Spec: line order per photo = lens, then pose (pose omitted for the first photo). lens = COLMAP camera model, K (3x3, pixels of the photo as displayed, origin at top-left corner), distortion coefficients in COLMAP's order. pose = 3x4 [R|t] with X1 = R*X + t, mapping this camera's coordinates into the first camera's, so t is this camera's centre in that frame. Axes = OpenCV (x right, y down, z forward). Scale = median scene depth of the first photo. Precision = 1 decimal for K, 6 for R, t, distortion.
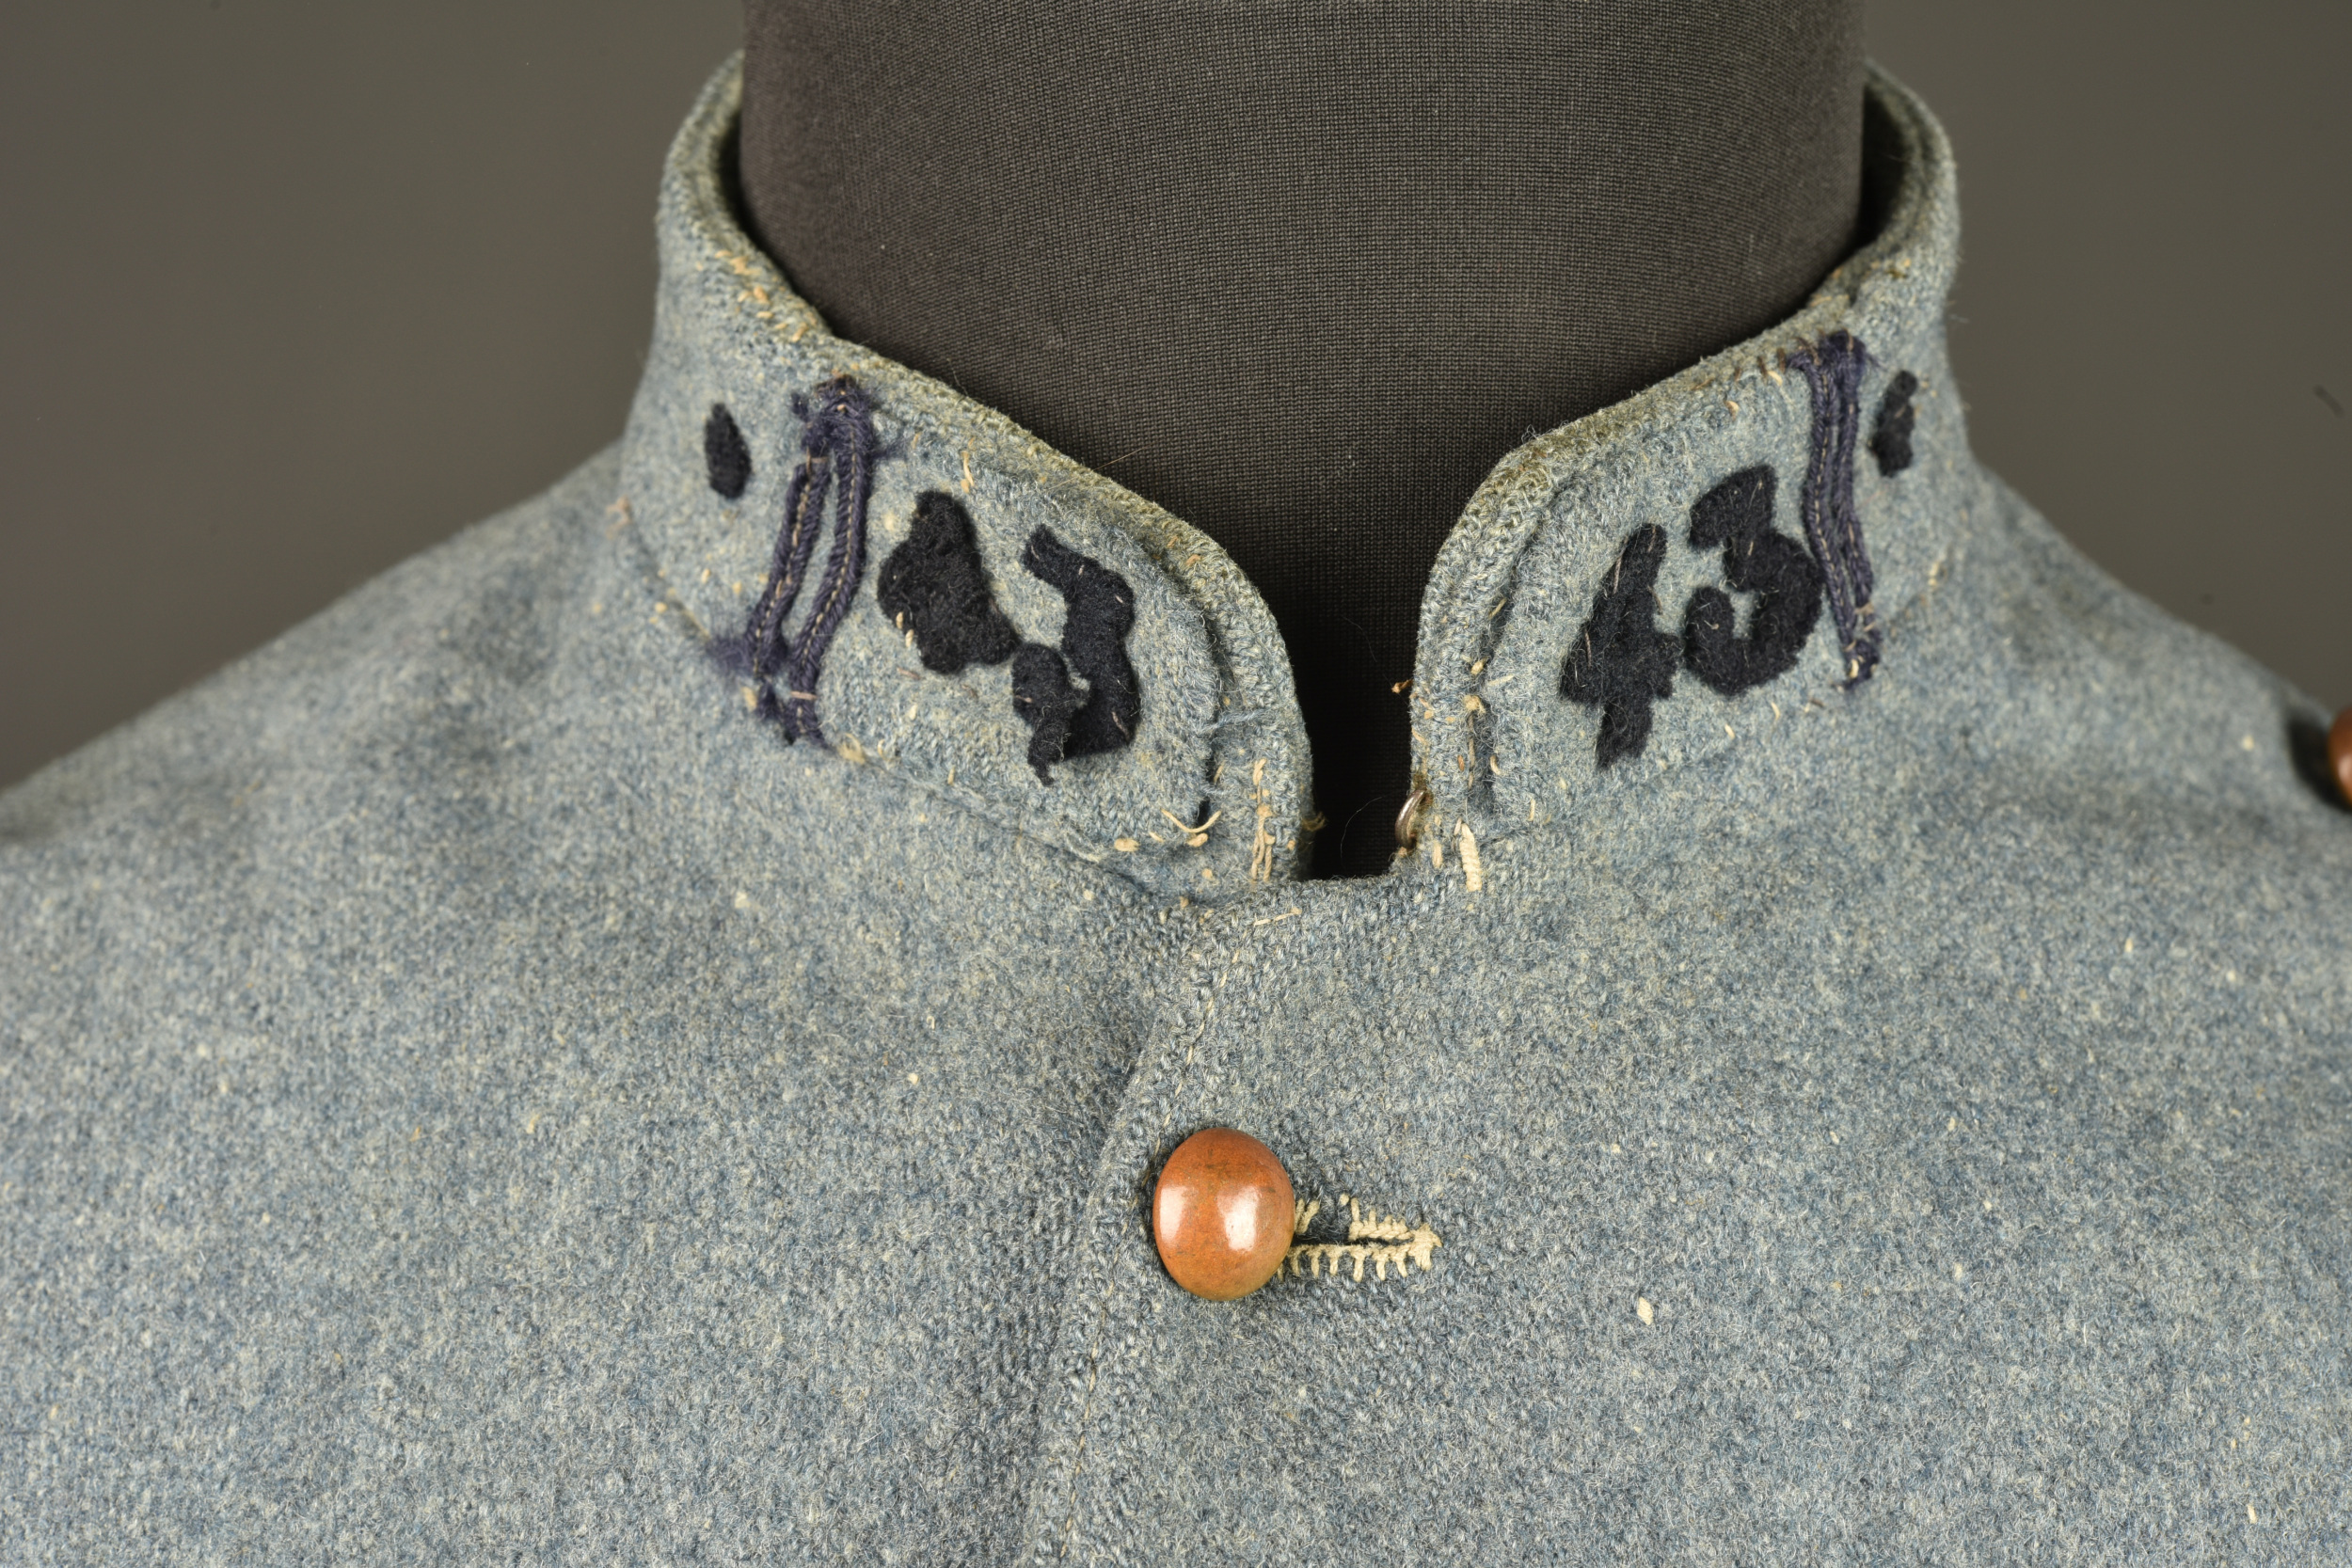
lens RADIAL K [[4245.0, 0, 1176.0], [0, 4245.0, 784.0], [0, 0, 1]] dist [0.002580, 0.049426]
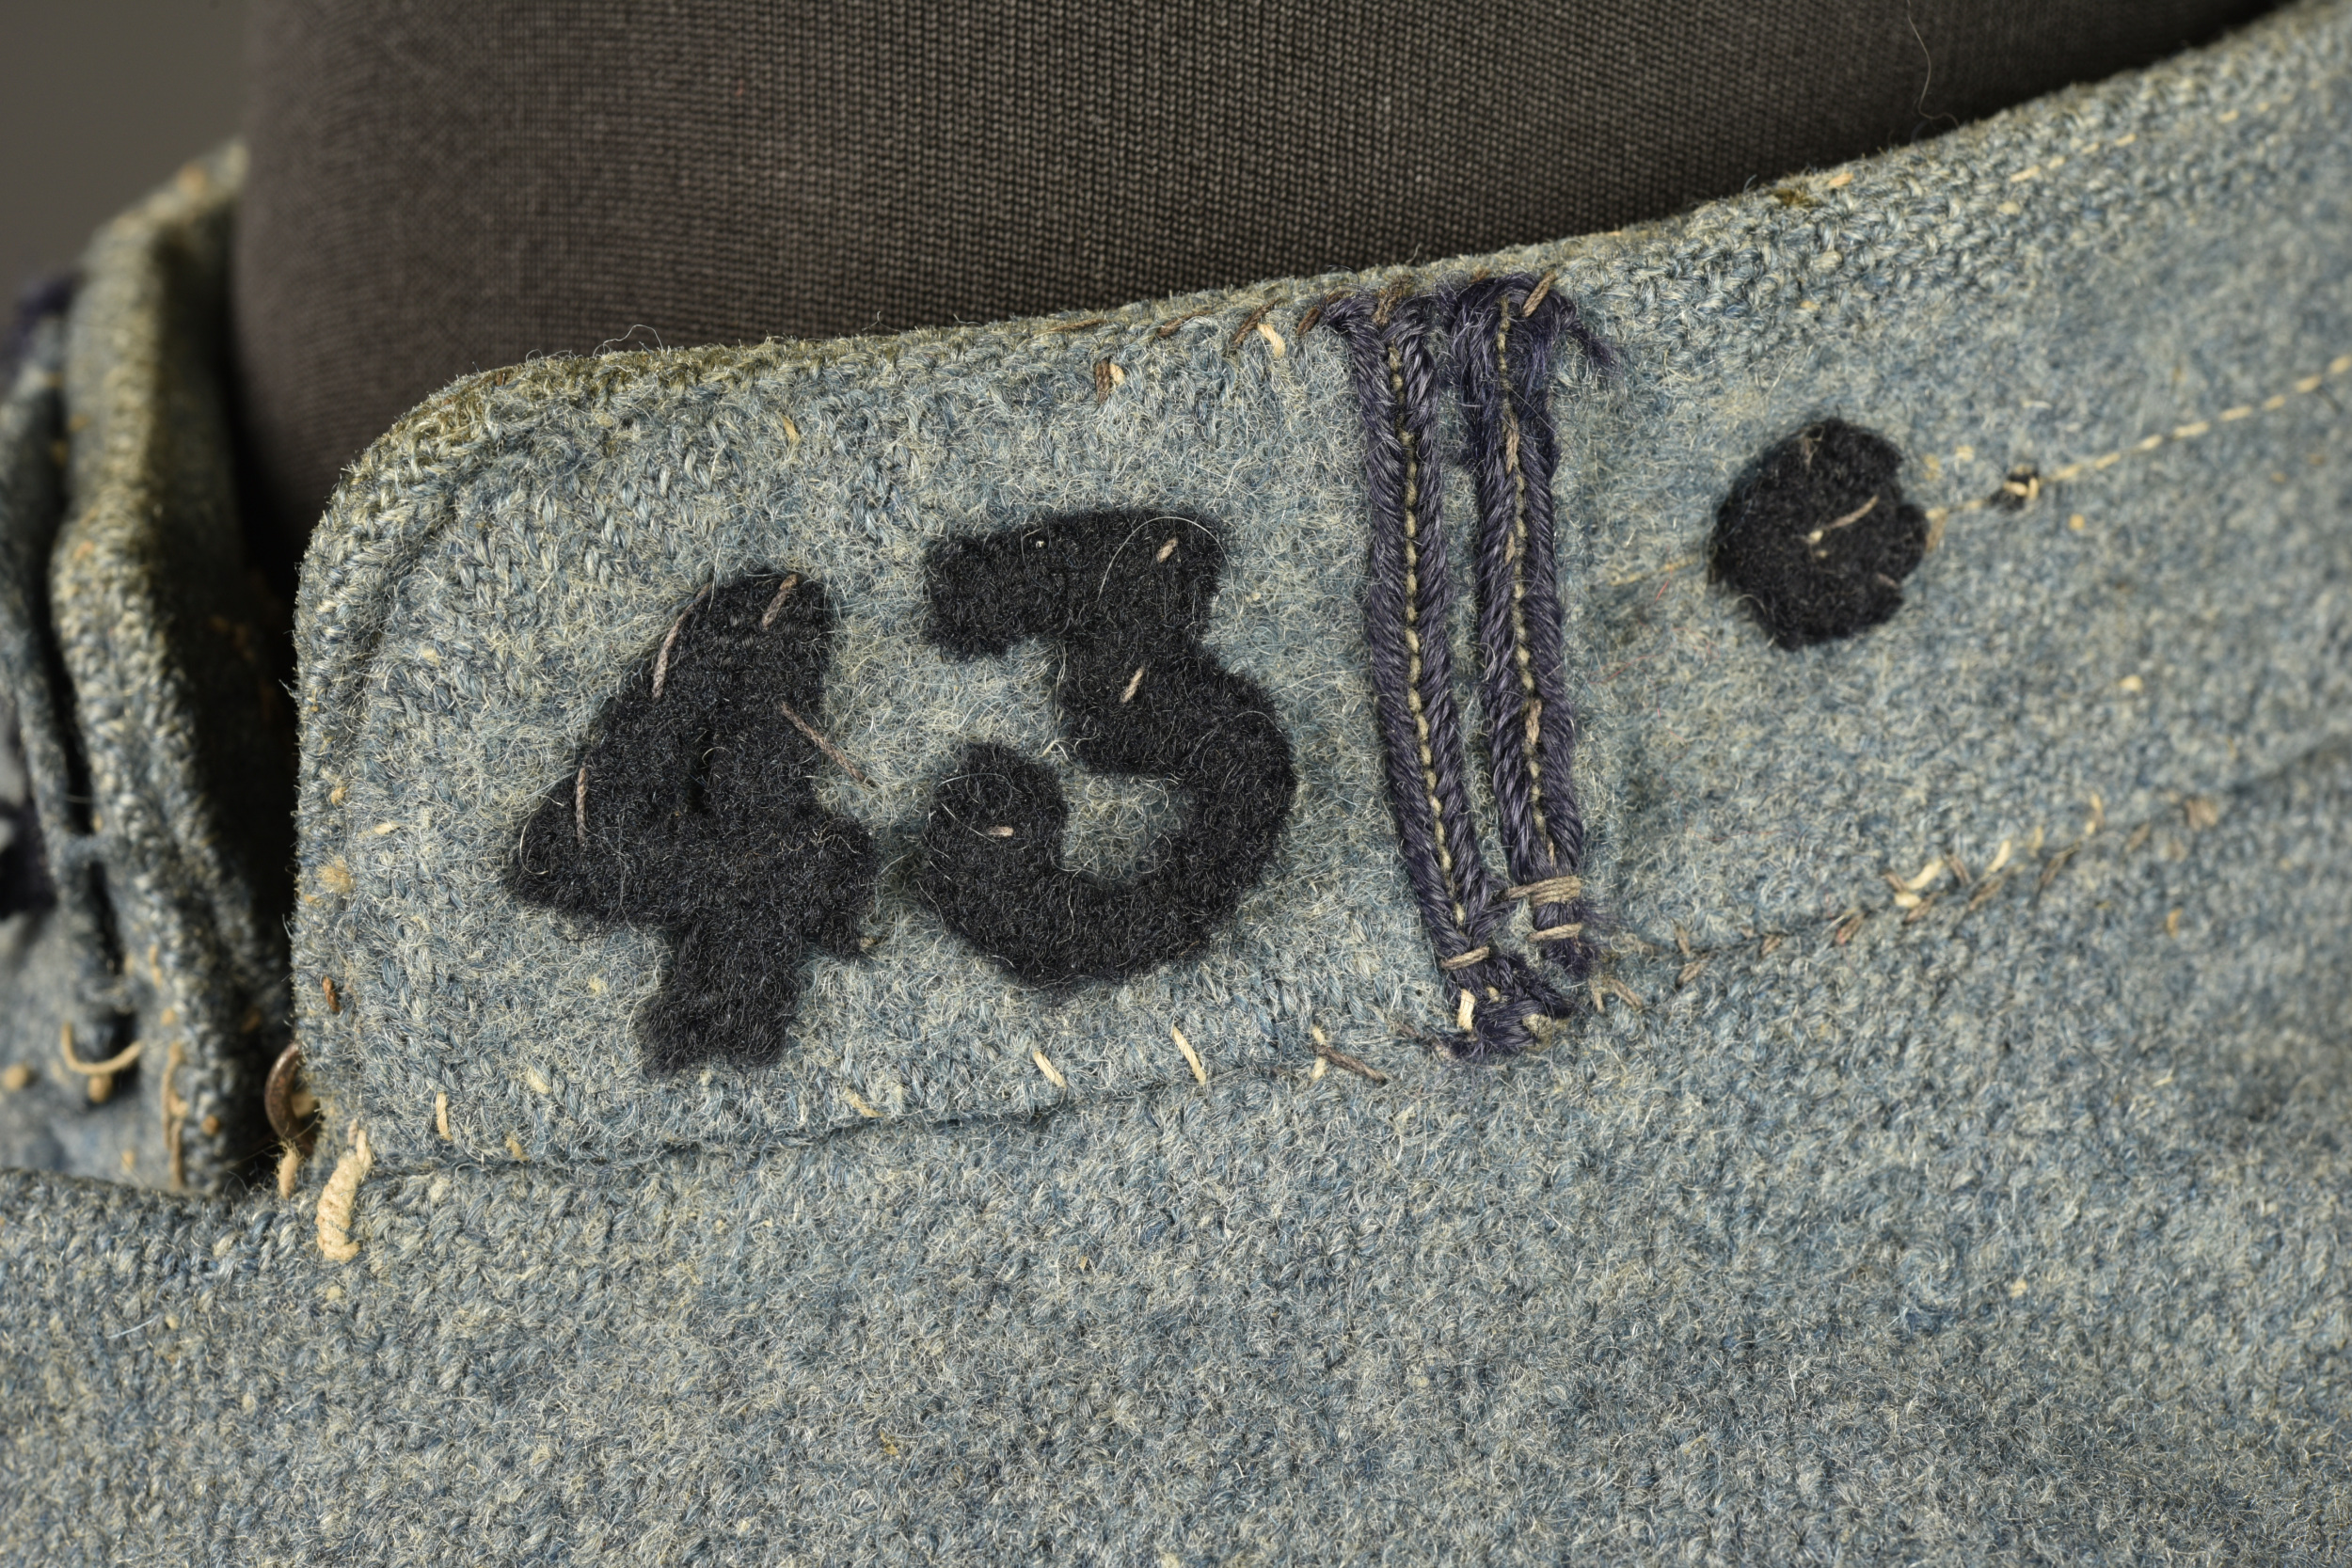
lens RADIAL K [[4245.0, 0, 1176.0], [0, 4245.0, 784.0], [0, 0, 1]] dist [0.002580, 0.049426]
pose [[0.770112, 0.108580, -0.628600, 0.438320], [-0.200008, 0.976818, -0.076306, -0.010421], [0.605743, 0.184490, 0.773976, 0.651462]]
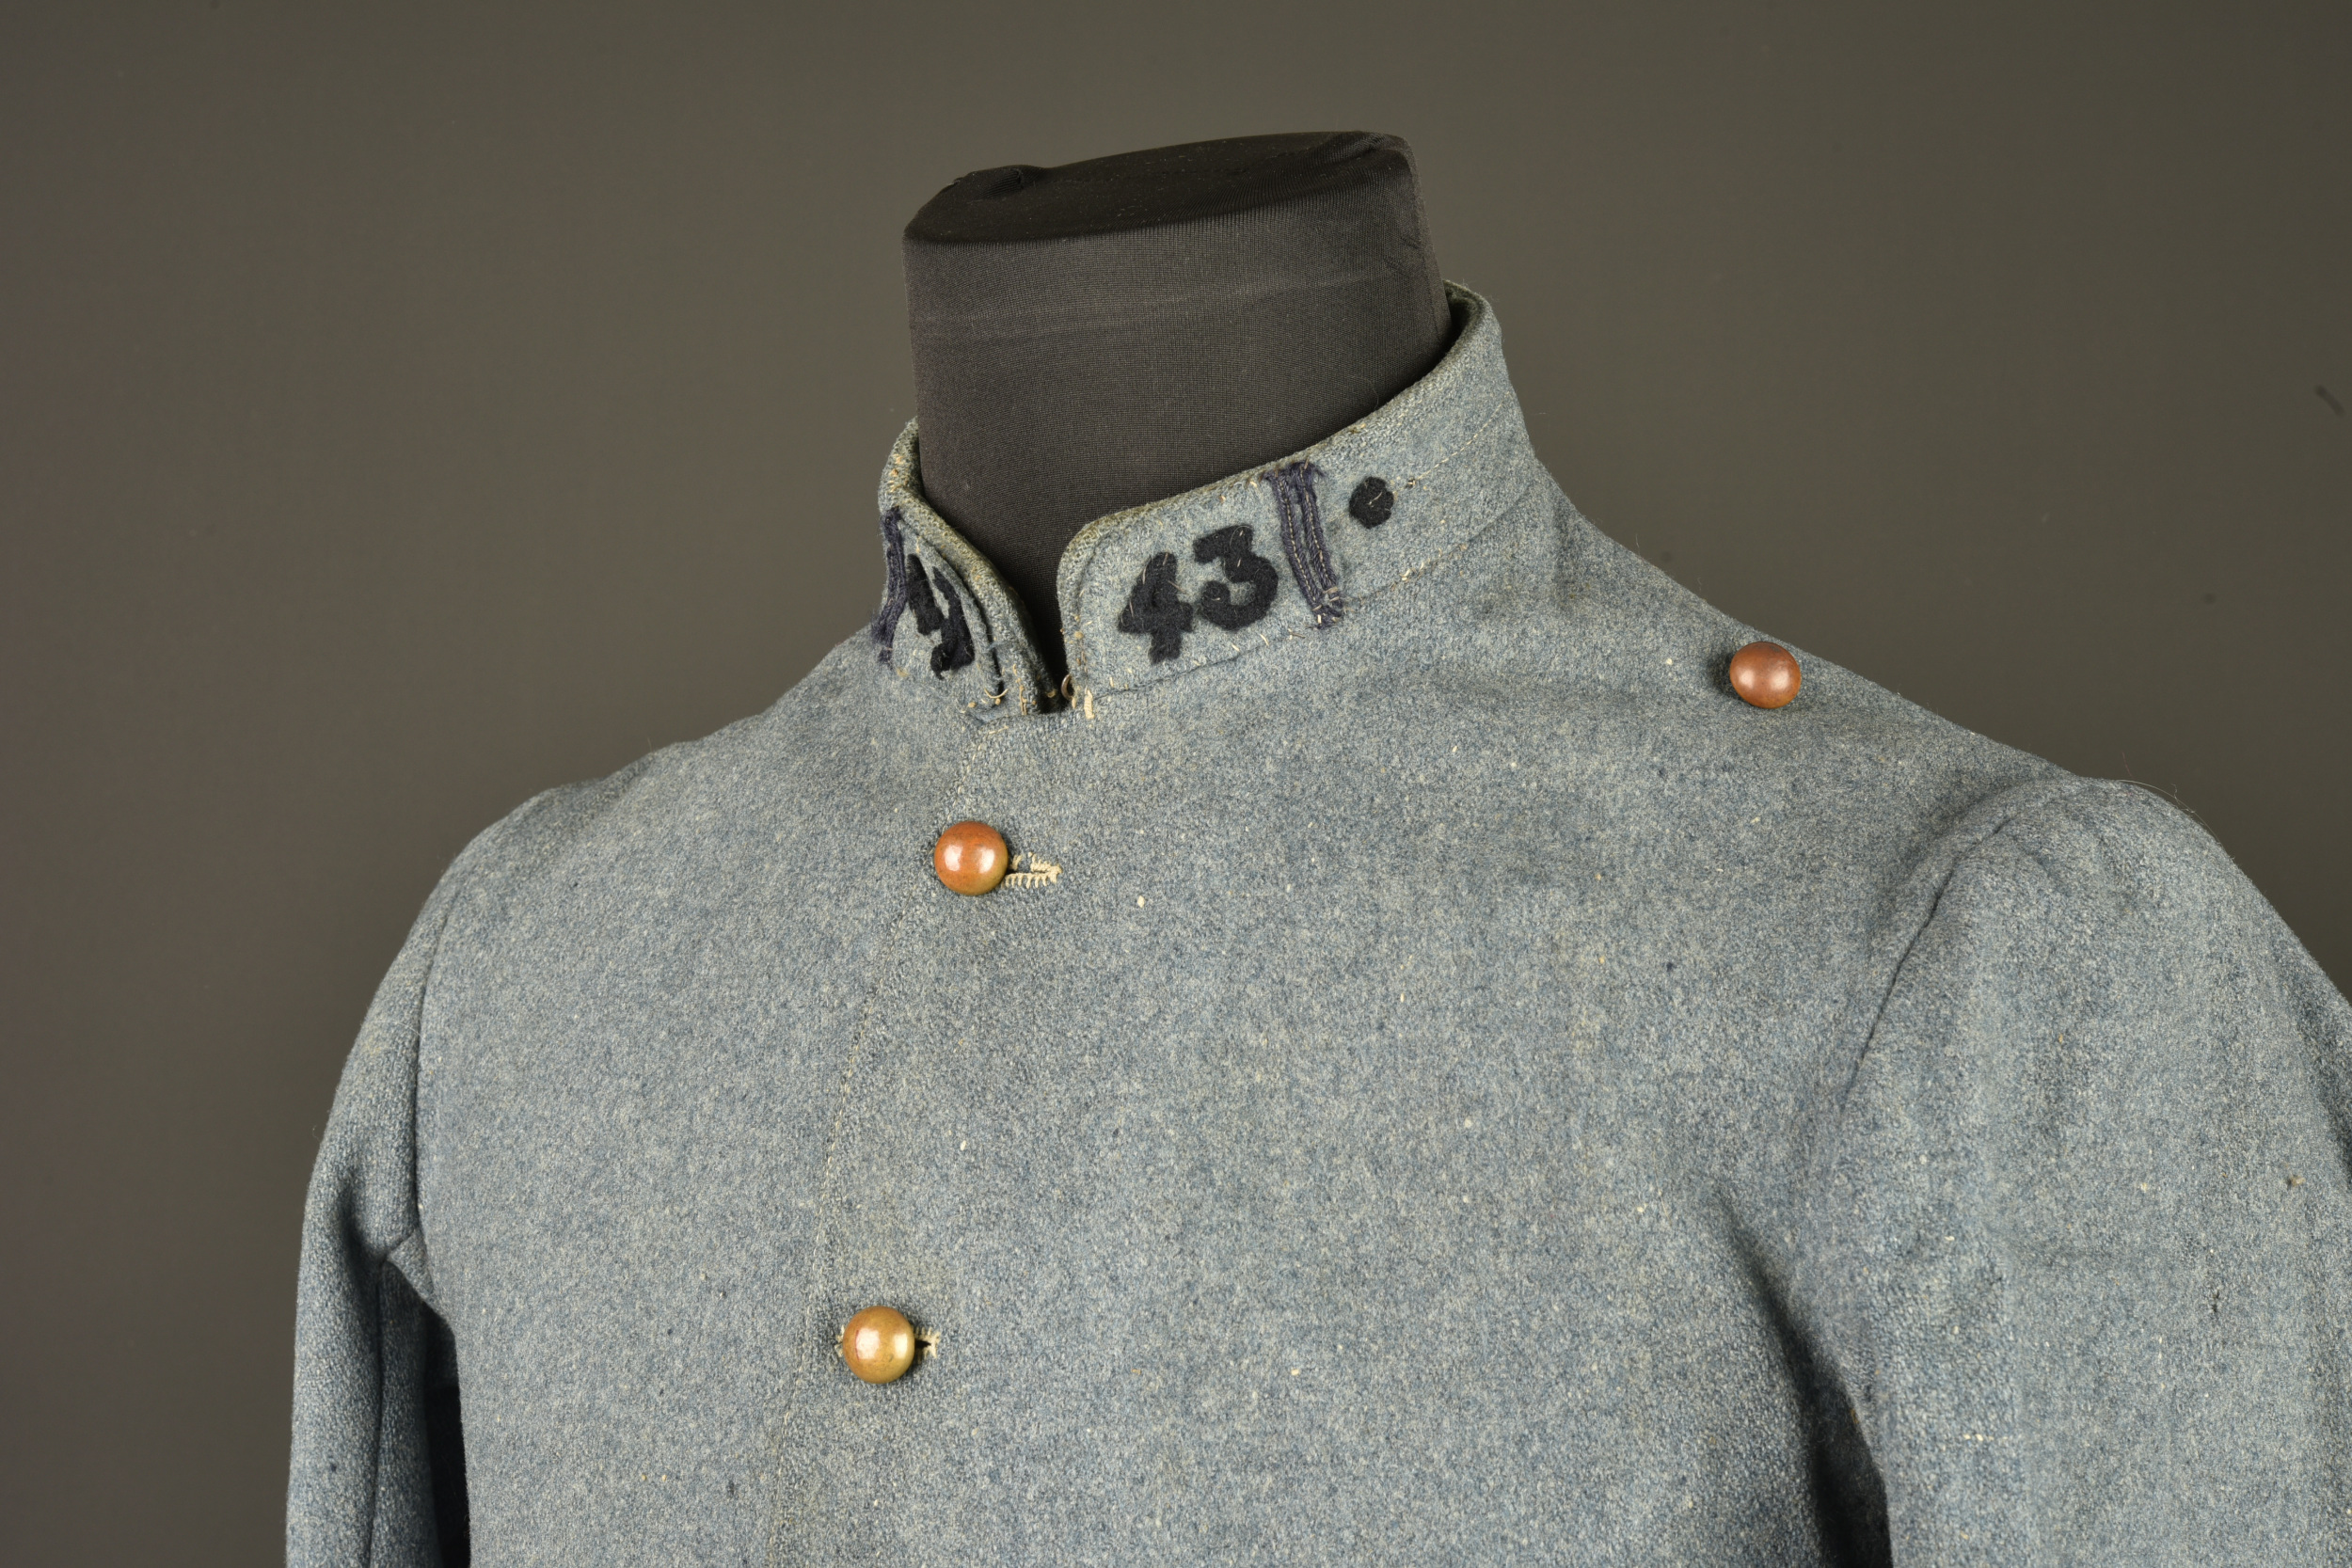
lens RADIAL K [[4062.7, 0, 1074.0], [0, 4062.7, 778.0], [0, 0, 1]] dist [0.012340, -0.027322]
pose [[0.860373, -0.020910, -0.509236, 1.132025], [-0.004094, 0.998842, -0.047931, 0.156120], [0.509649, 0.043324, 0.859291, -0.834242]]
